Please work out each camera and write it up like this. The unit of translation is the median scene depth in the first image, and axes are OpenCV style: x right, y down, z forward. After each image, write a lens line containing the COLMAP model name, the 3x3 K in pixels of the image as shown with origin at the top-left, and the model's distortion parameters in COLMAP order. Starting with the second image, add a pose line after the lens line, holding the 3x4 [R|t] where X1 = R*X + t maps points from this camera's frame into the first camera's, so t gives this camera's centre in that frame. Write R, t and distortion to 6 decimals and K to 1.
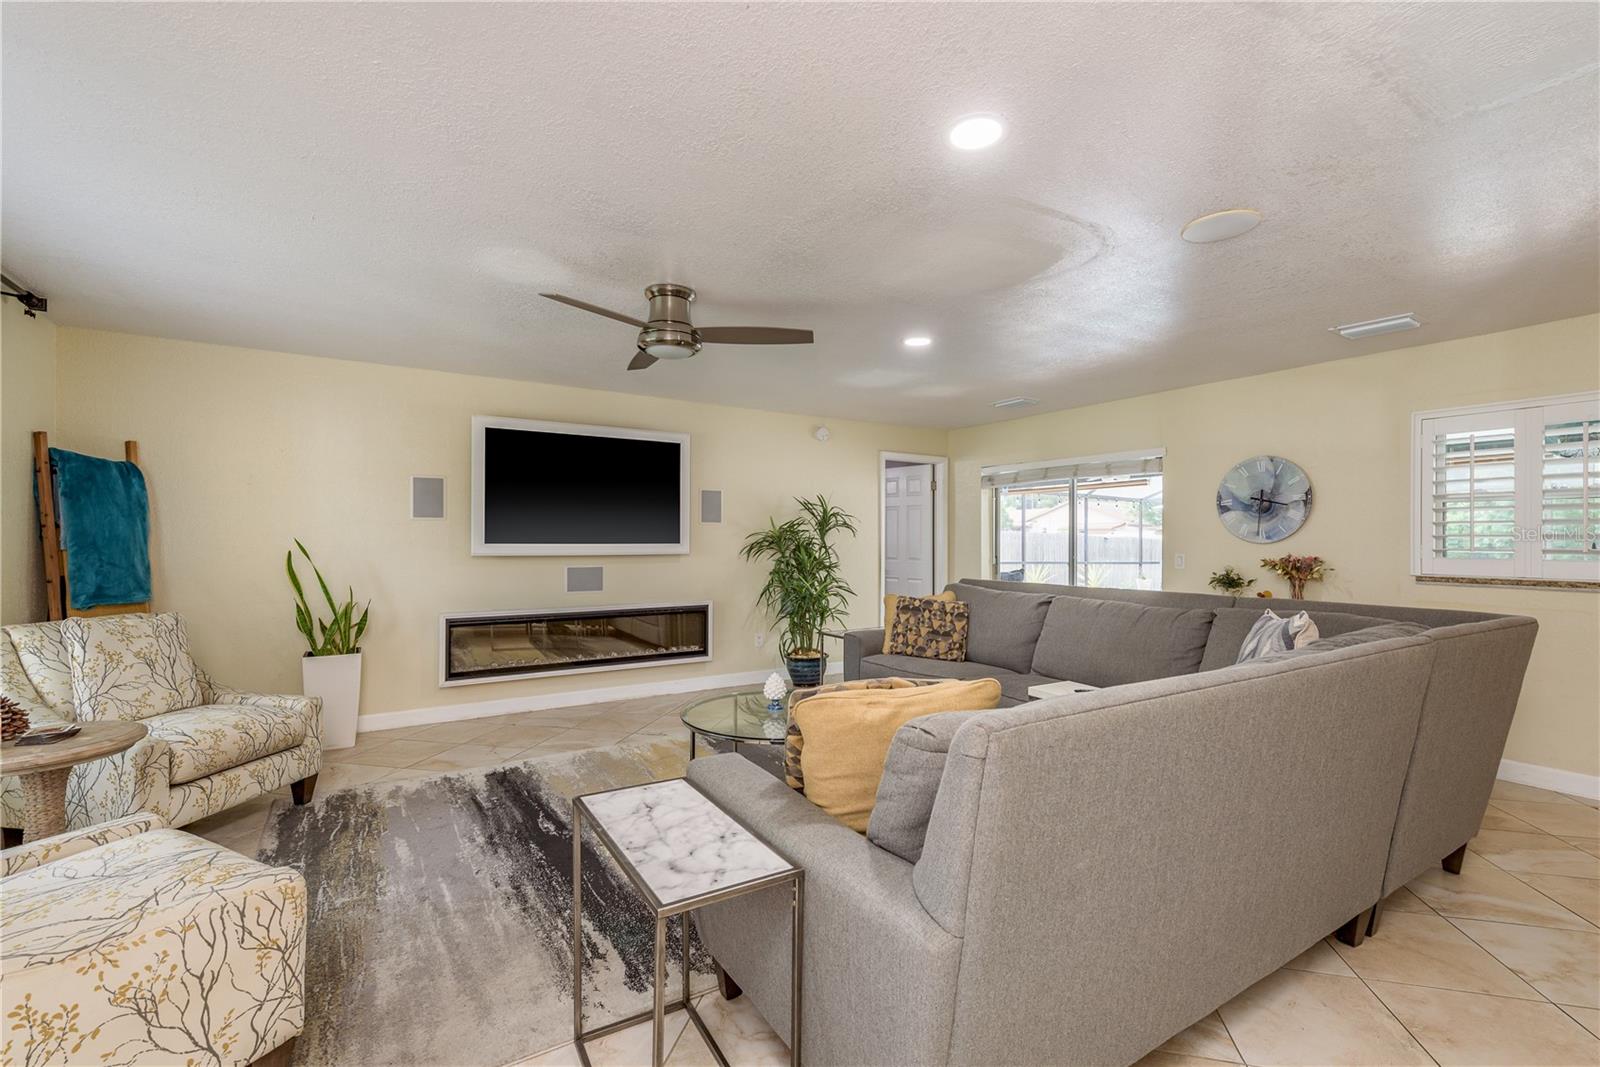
lens RADIAL K [[686.3, 0, 804.8], [0, 686.3, 539.0], [0, 0, 1]] dist [0.000942, 0.000068]
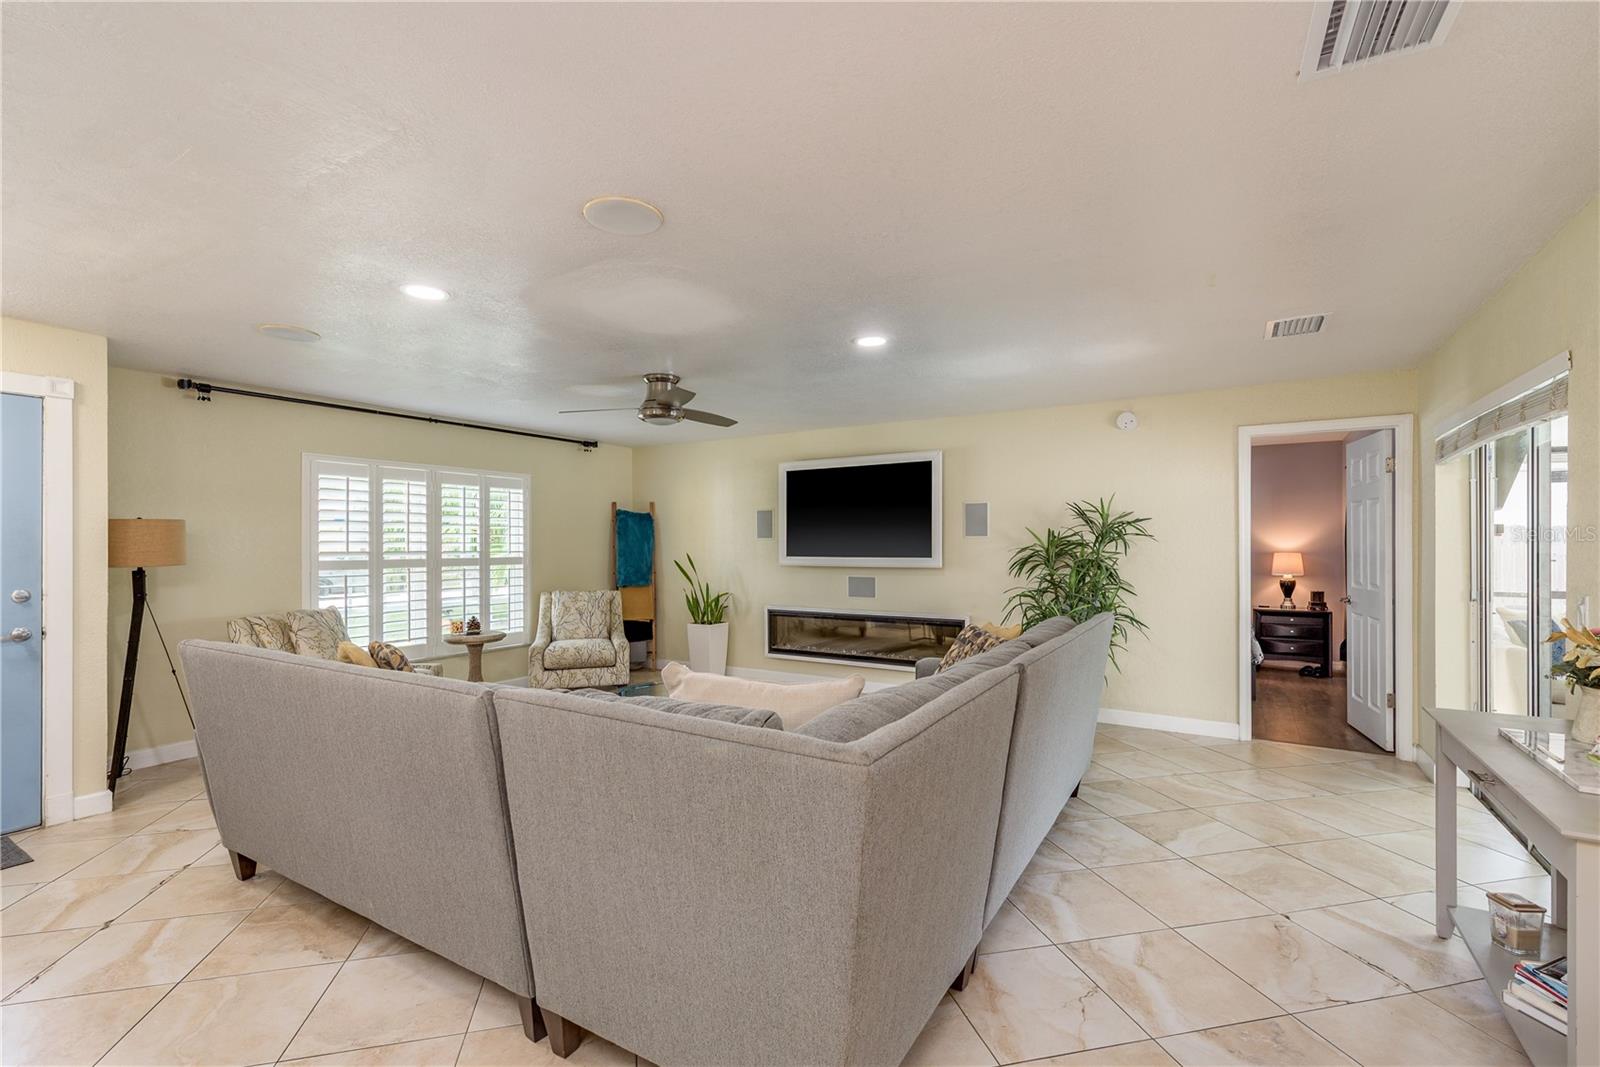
lens RADIAL K [[700.0, 0, 797.9], [0, 700.0, 541.0], [0, 0, 1]] dist [0.001082, -0.000134]
pose [[0.448089, -0.007335, -0.893959, 0.902542], [0.004551, 0.999972, -0.005923, -0.017345], [0.893978, -0.001414, 0.448109, 0.465050]]
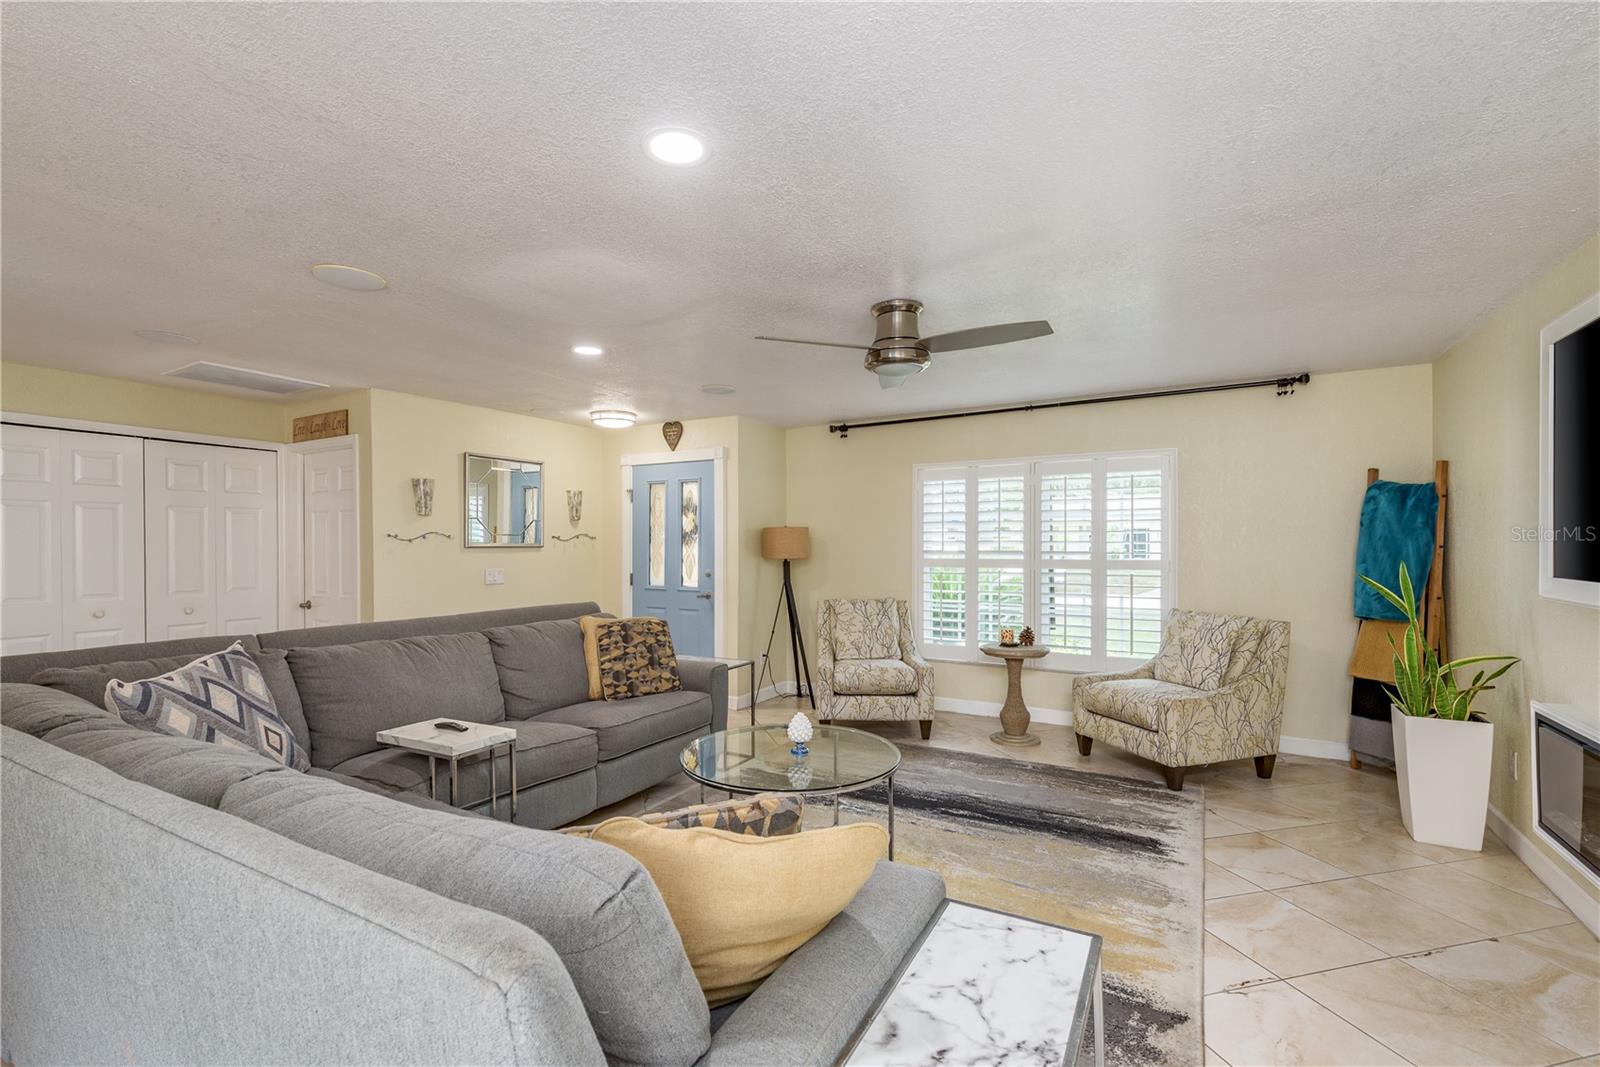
lens RADIAL K [[704.6, 0, 793.1], [0, 704.6, 558.0], [0, 0, 1]] dist [0.000550, -0.000057]
pose [[-0.886316, 0.009136, -0.462991, 0.300071], [0.000926, 0.999838, 0.017957, -0.019678], [0.463080, 0.015487, -0.886181, 1.385290]]
